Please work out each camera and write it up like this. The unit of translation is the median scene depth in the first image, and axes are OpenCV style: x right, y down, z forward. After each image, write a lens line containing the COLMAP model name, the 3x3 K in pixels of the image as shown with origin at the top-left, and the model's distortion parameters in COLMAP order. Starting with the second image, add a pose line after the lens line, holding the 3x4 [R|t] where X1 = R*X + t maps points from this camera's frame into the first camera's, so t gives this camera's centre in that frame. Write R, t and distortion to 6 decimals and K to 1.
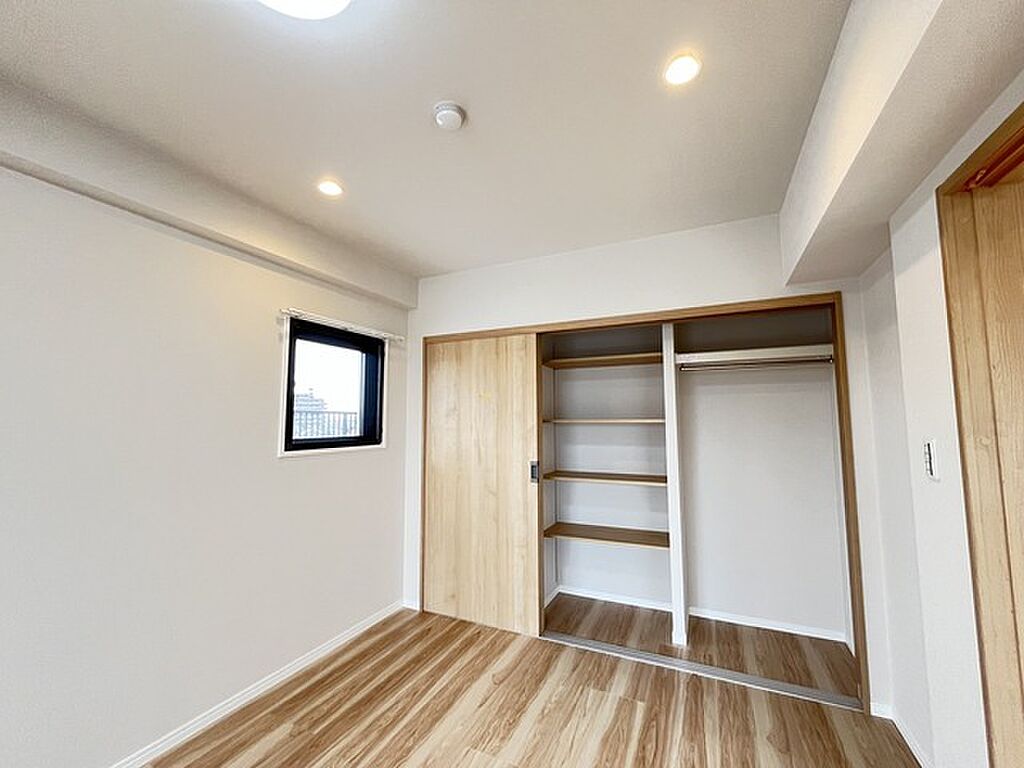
lens RADIAL K [[419.3, 0, 506.4], [0, 419.3, 384.4], [0, 0, 1]] dist [-0.002718, -0.000089]
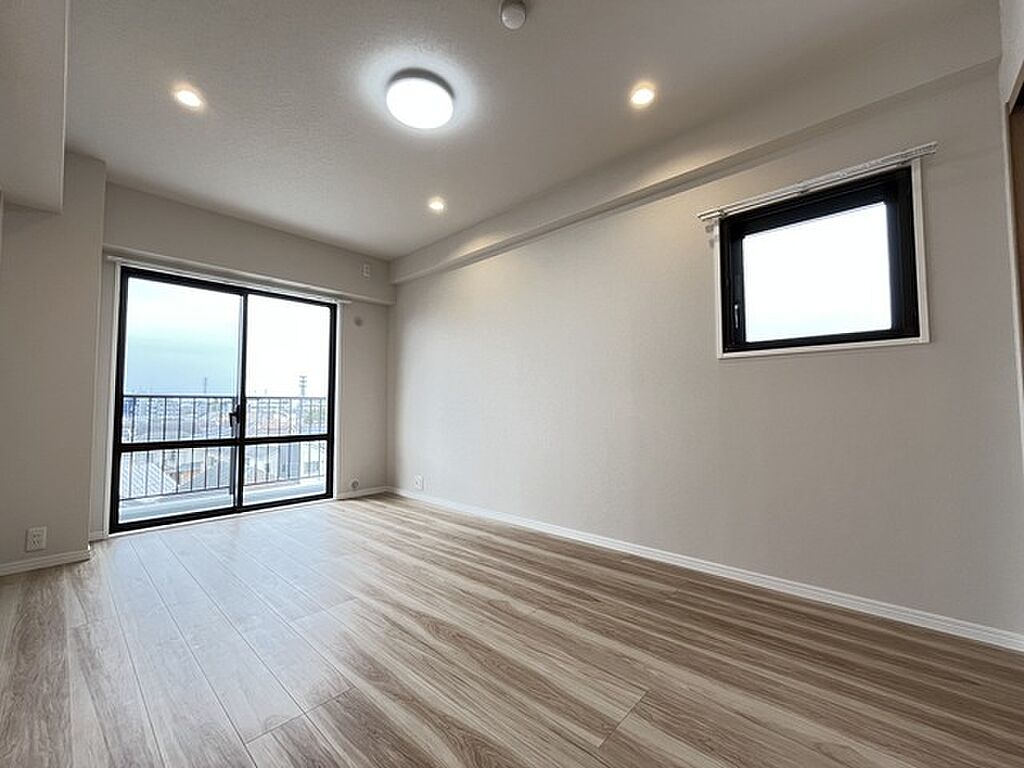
lens RADIAL K [[419.3, 0, 507.3], [0, 419.3, 381.0], [0, 0, 1]] dist [-0.002718, -0.000089]
pose [[-0.296182, -0.049385, -0.953854, 0.610726], [0.091264, 0.992630, -0.079731, 0.276248], [0.950761, -0.110668, -0.289492, 0.844869]]
